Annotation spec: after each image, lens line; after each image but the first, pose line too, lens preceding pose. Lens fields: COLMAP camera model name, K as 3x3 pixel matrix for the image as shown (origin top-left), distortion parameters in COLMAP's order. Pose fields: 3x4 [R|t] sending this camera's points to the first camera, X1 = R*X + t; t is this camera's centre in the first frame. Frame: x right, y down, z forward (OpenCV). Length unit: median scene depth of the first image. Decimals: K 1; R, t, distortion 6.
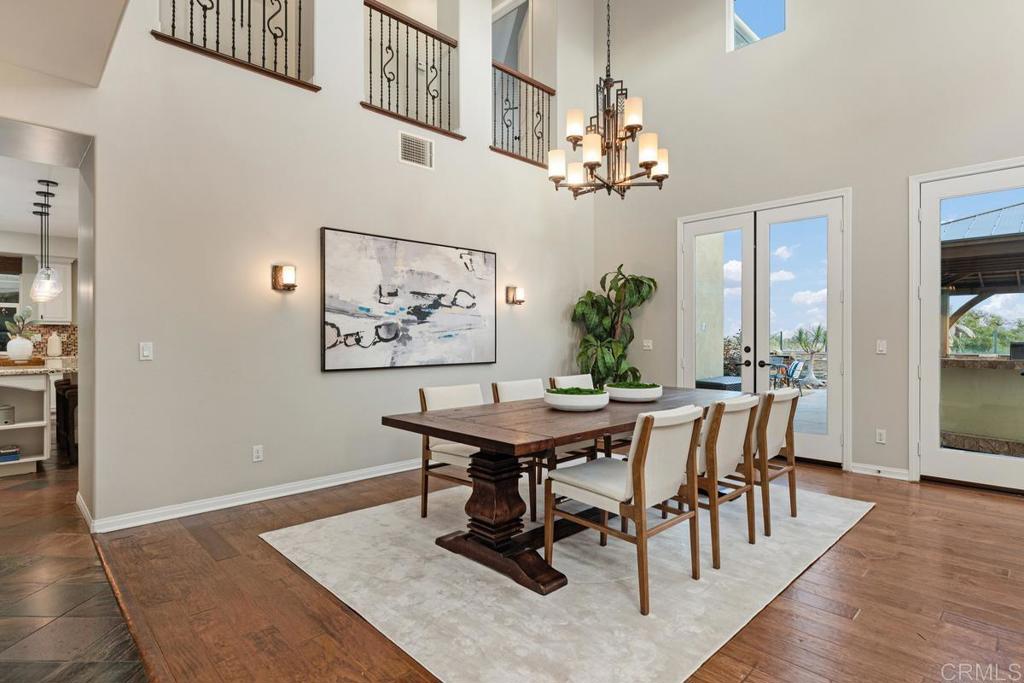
lens RADIAL K [[519.7, 0, 513.9], [0, 519.7, 338.7], [0, 0, 1]] dist [-0.004589, -0.000141]
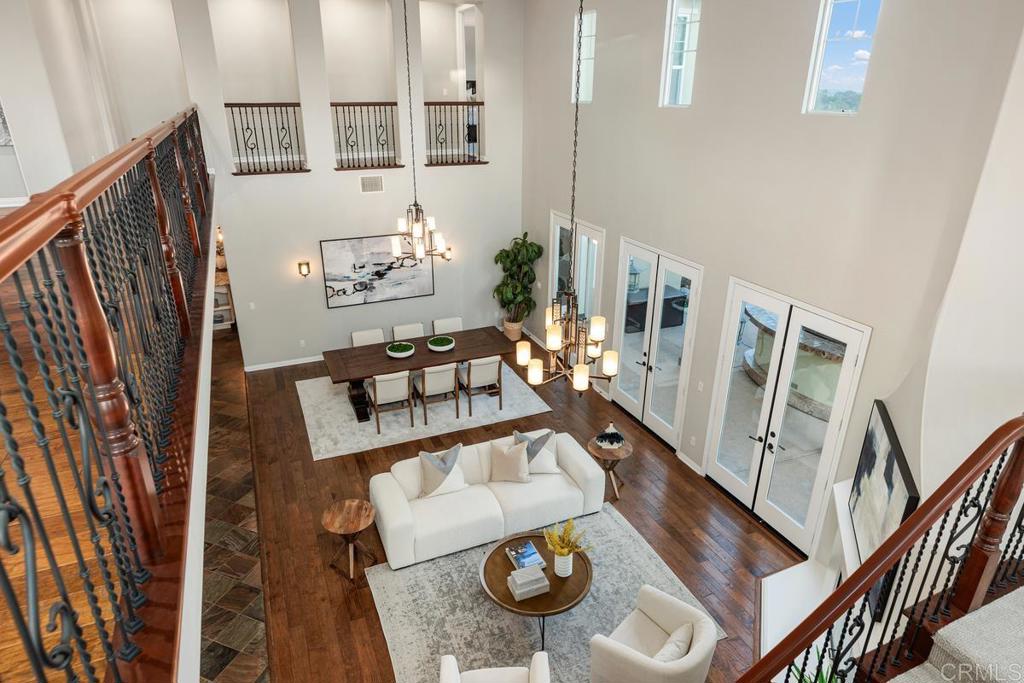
lens RADIAL K [[614.7, 0, 512.9], [0, 614.7, 340.8], [0, 0, 1]] dist [0.004635, 0.000911]
pose [[0.929647, 0.145863, -0.338350, 1.092349], [-0.002378, 0.920658, 0.390363, -0.721748], [0.368444, -0.362095, 0.856234, -0.840146]]
